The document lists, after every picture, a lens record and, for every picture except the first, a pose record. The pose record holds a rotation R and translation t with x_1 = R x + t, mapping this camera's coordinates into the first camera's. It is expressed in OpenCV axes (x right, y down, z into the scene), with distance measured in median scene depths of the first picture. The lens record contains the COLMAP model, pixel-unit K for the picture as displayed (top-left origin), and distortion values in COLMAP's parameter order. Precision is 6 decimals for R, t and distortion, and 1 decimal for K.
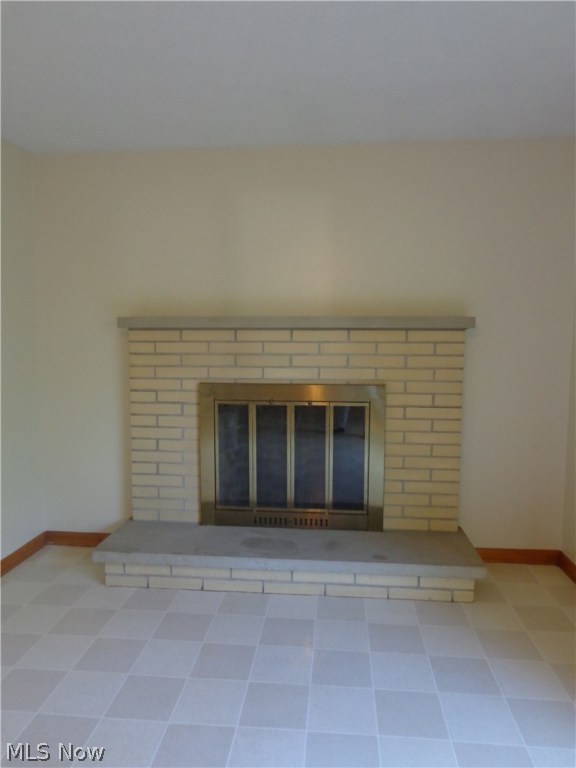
lens RADIAL K [[539.9, 0, 287.6], [0, 539.9, 384.3], [0, 0, 1]] dist [0.003171, -0.000169]
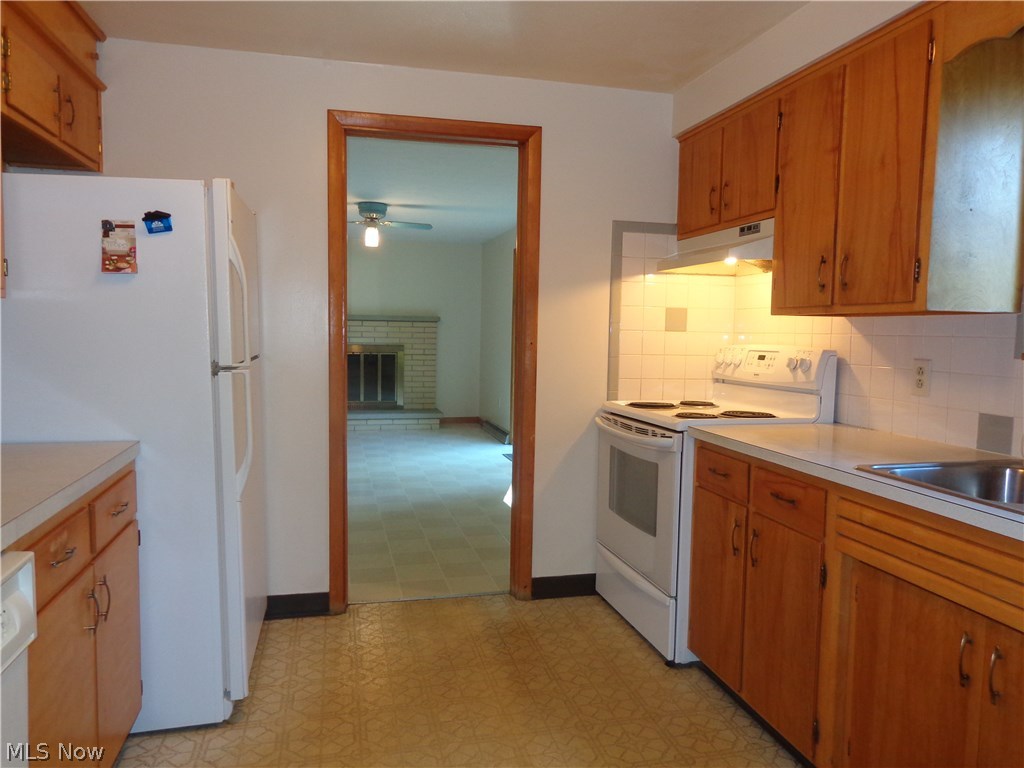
lens RADIAL K [[719.9, 0, 511.7], [0, 719.9, 384.9], [0, 0, 1]] dist [0.003171, -0.000169]
pose [[0.941906, -0.014089, 0.335582, -0.422216], [0.012220, 0.999896, 0.007678, 0.153115], [-0.335655, -0.003132, 0.941980, -2.068859]]
